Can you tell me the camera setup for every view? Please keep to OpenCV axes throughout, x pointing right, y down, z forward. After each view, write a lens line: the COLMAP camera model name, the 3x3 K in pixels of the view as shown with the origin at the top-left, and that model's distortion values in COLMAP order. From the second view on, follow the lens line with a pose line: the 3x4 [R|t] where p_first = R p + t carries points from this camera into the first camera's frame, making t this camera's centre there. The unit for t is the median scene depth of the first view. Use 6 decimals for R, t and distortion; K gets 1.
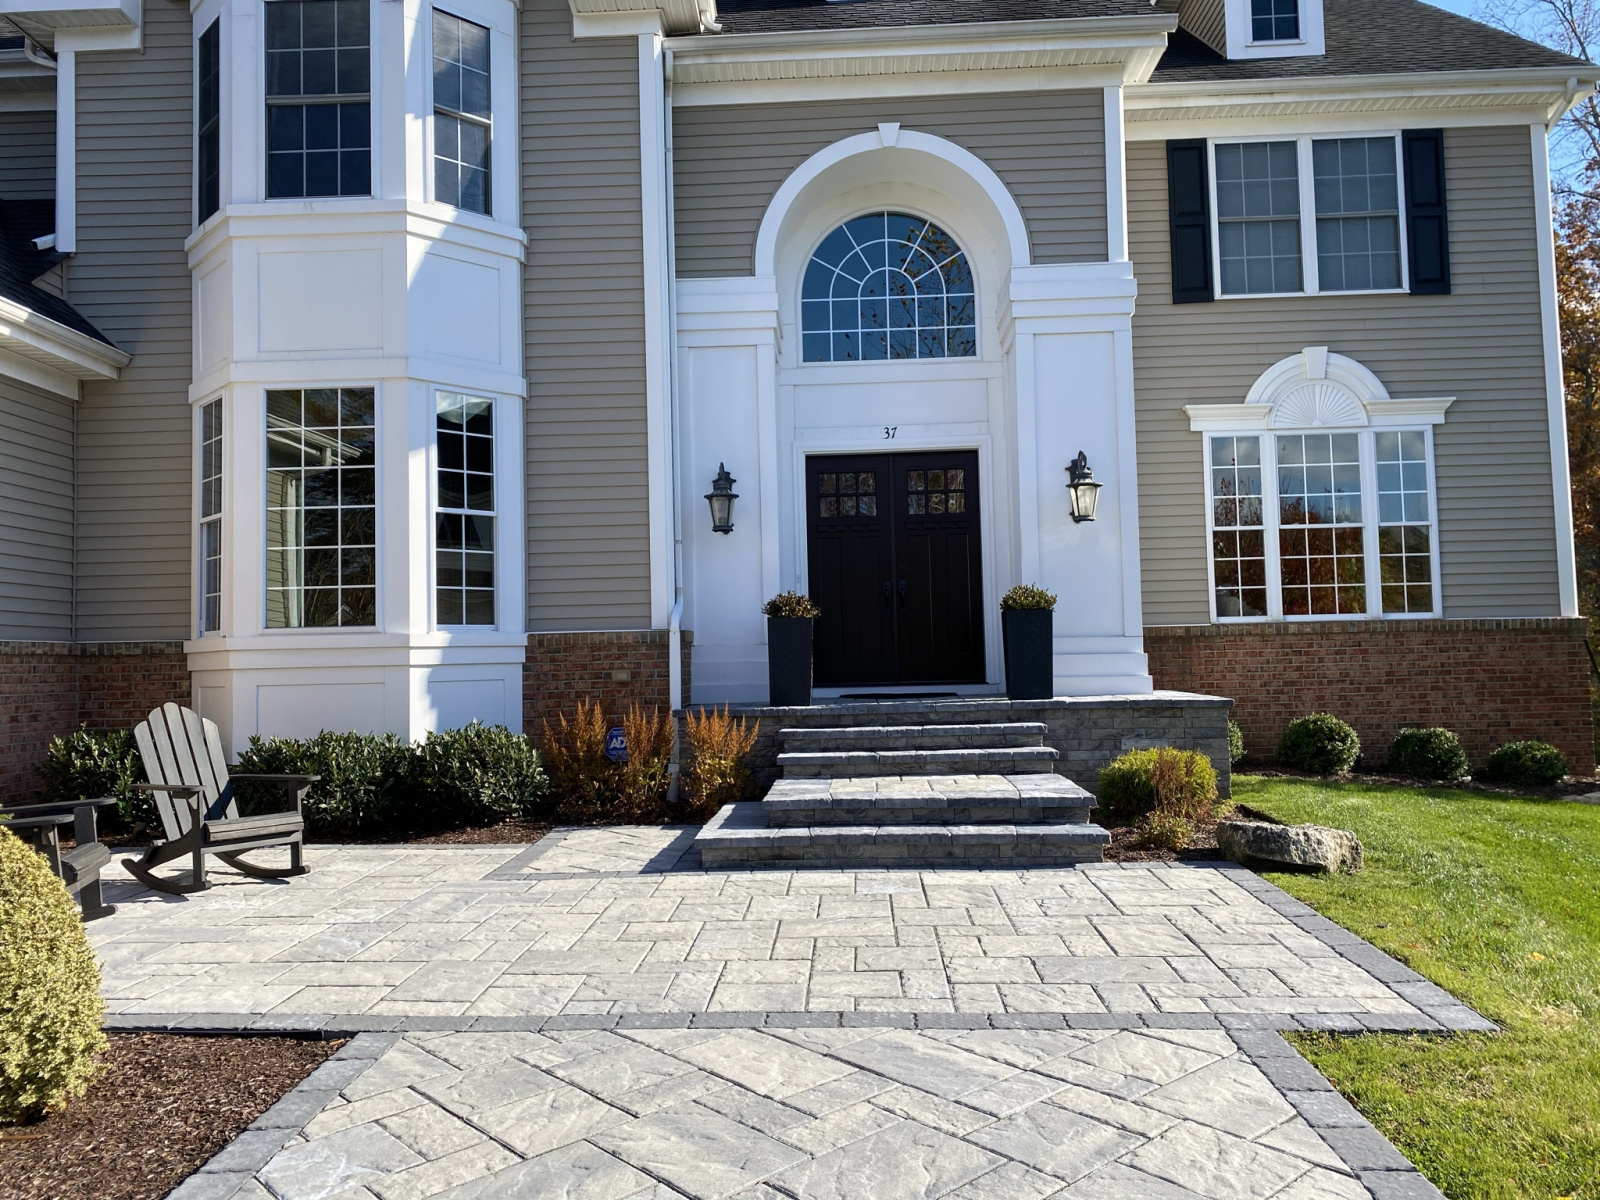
lens RADIAL K [[1219.7, 0, 796.9], [0, 1219.7, 593.6], [0, 0, 1]] dist [0.045221, -0.043088]
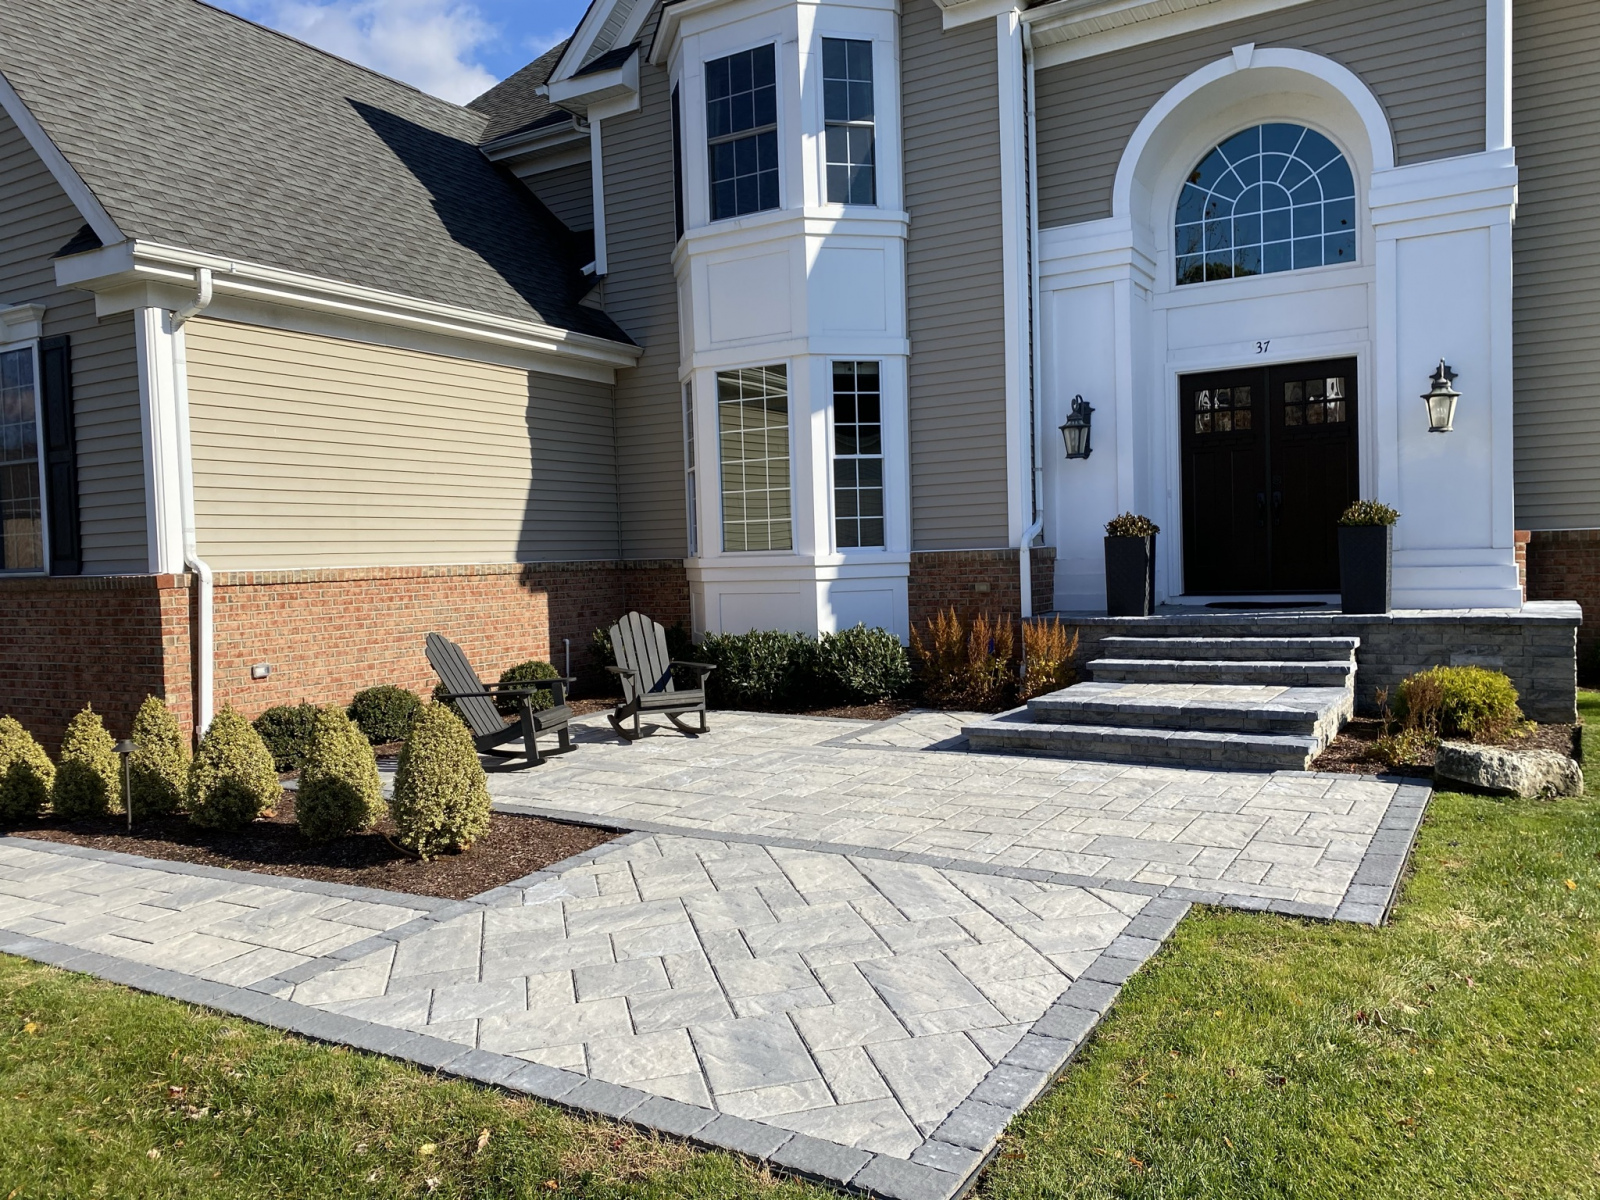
lens RADIAL K [[1219.7, 0, 793.6], [0, 1219.7, 604.9], [0, 0, 1]] dist [0.045221, -0.043088]
pose [[0.875937, 0.014883, -0.482195, 0.279210], [0.040520, 0.993722, 0.104279, -0.049152], [0.480720, -0.110881, 0.869835, -0.133249]]
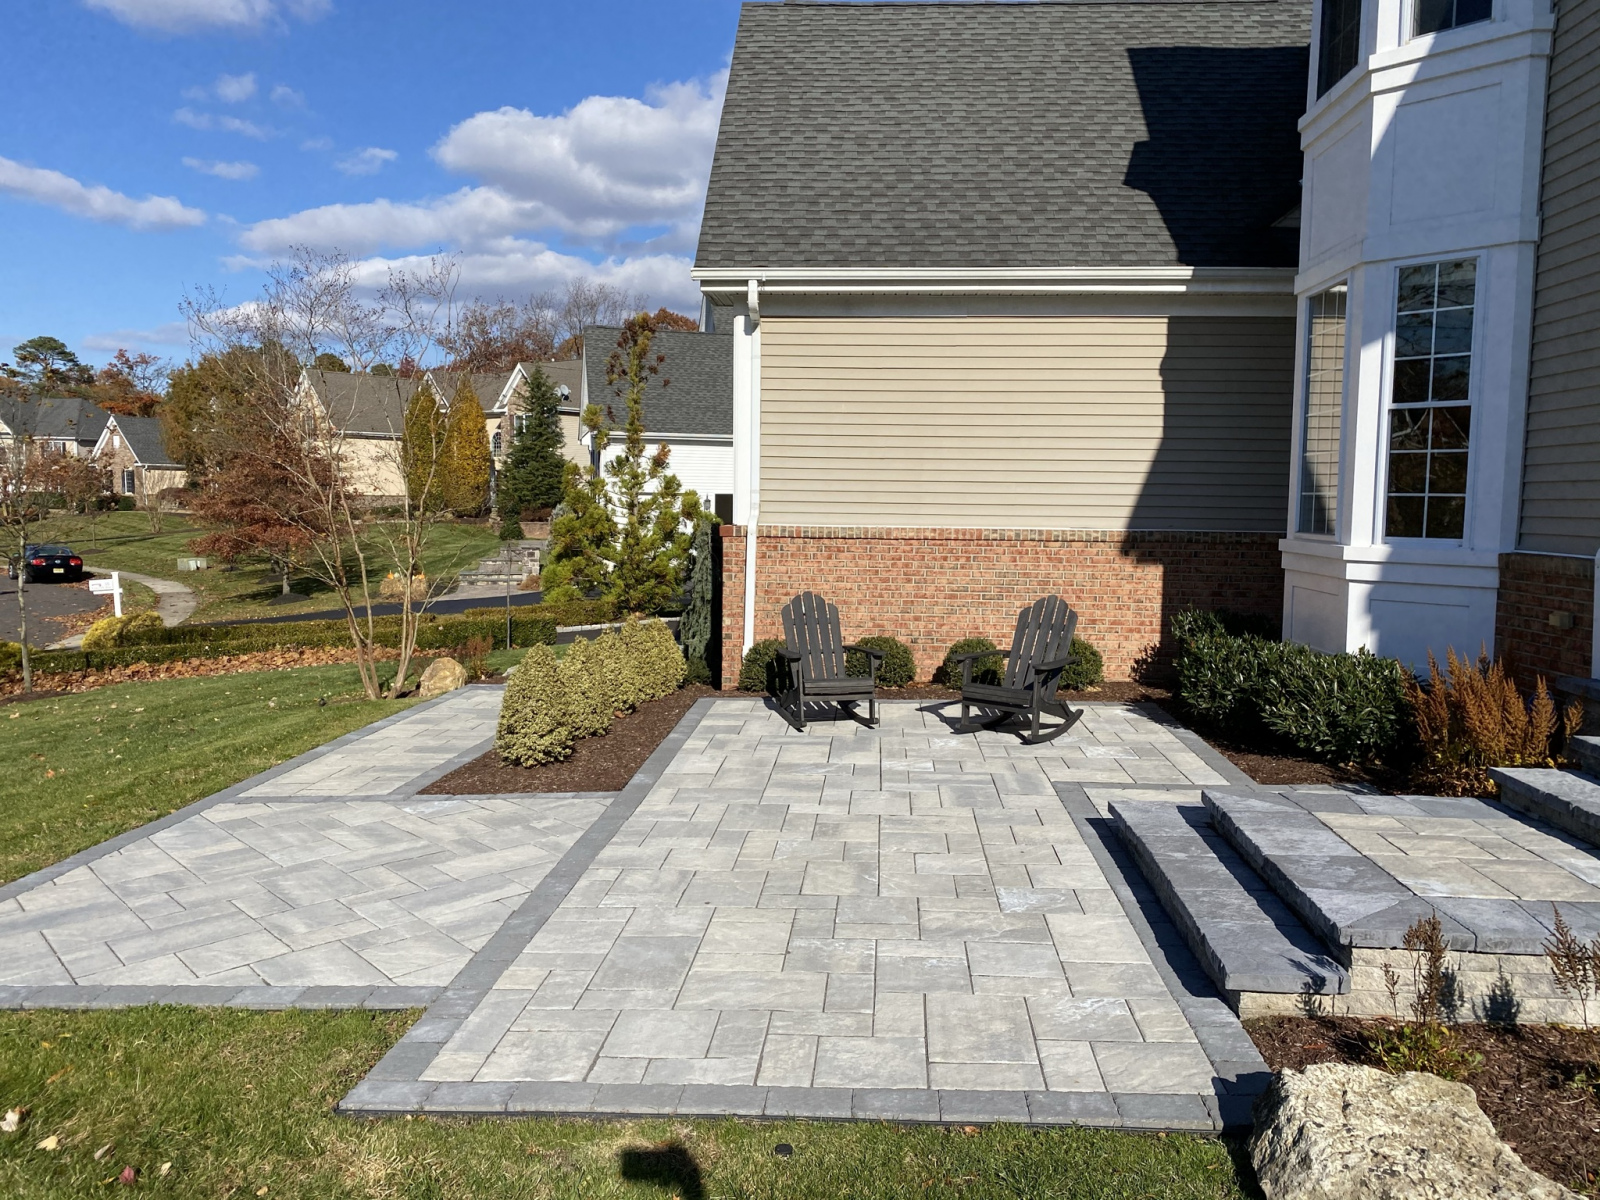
lens RADIAL K [[1219.7, 0, 790.0], [0, 1219.7, 586.2], [0, 0, 1]] dist [0.045221, -0.043088]
pose [[-0.035872, 0.095491, -0.994784, 0.617328], [0.047353, 0.994469, 0.093753, -0.043406], [0.998234, -0.043743, -0.040196, 0.597766]]
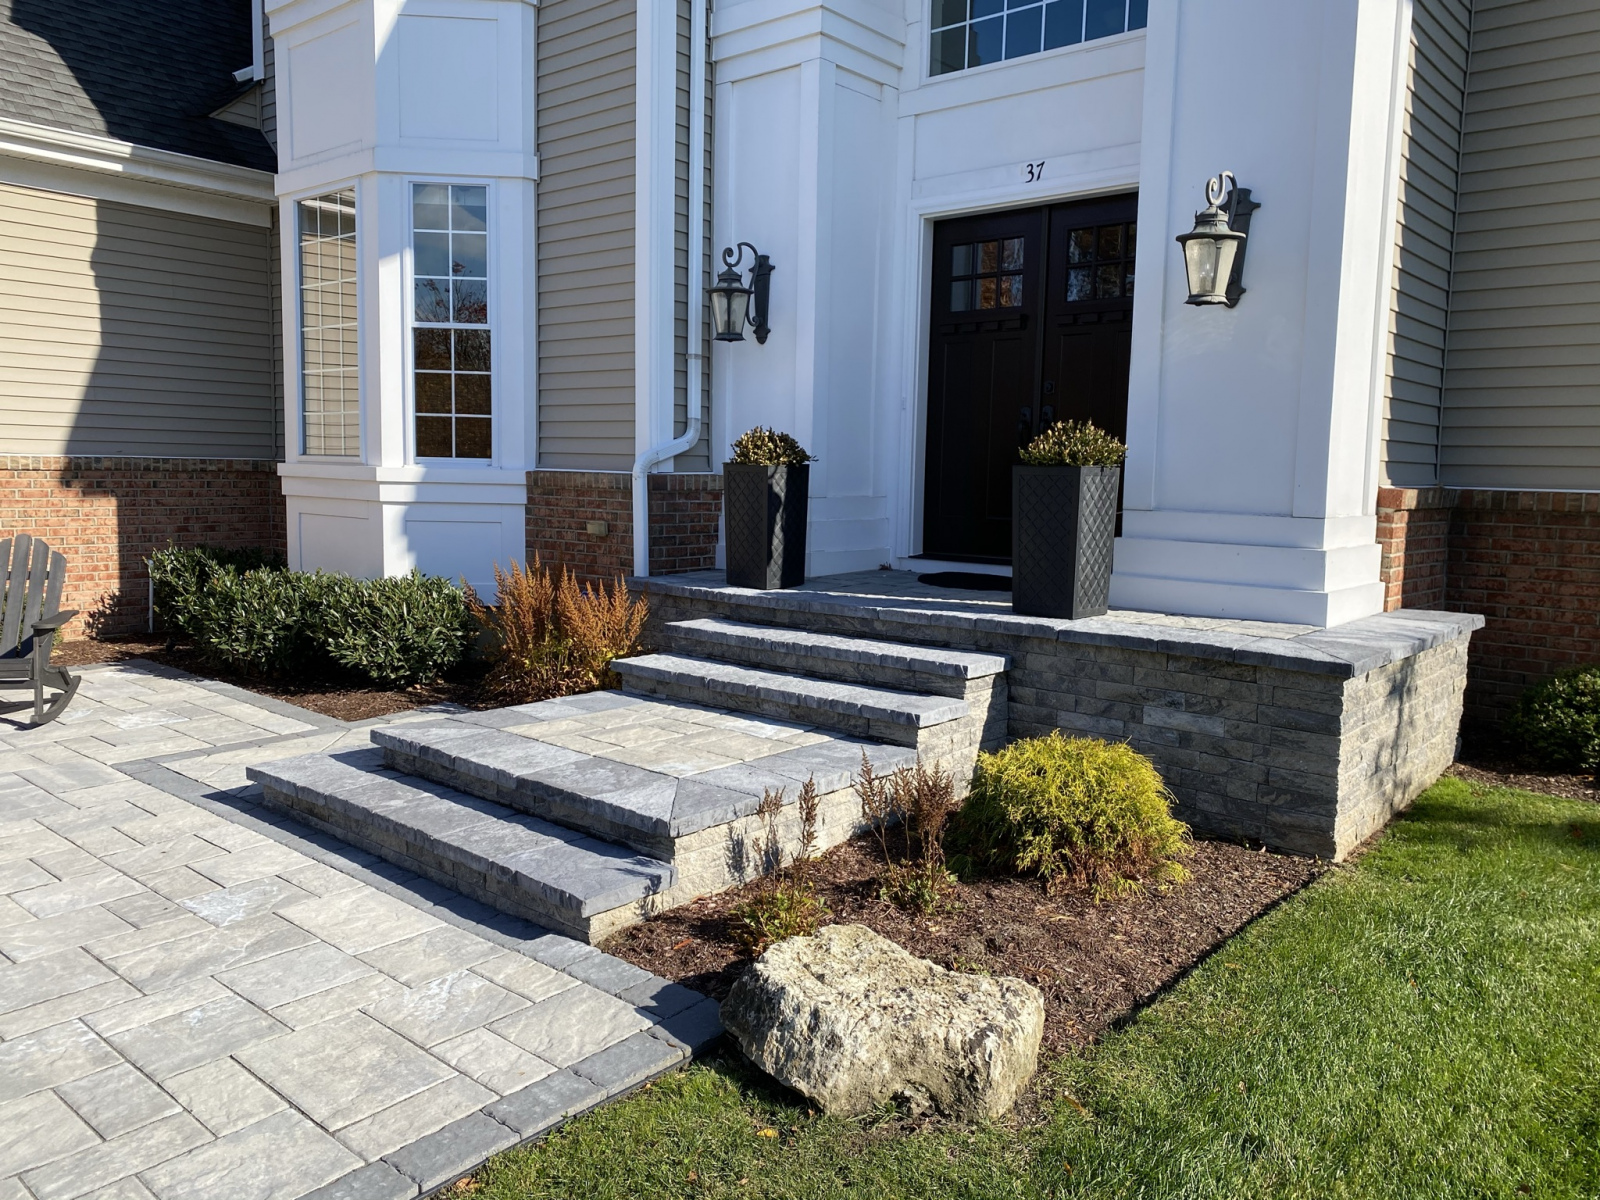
lens RADIAL K [[1219.7, 0, 797.7], [0, 1219.7, 586.7], [0, 0, 1]] dist [0.045221, -0.043088]
pose [[0.777268, 0.100858, -0.621033, 0.483365], [0.000227, 0.987023, 0.160580, -0.024539], [0.629169, -0.124955, 0.767159, 0.476674]]
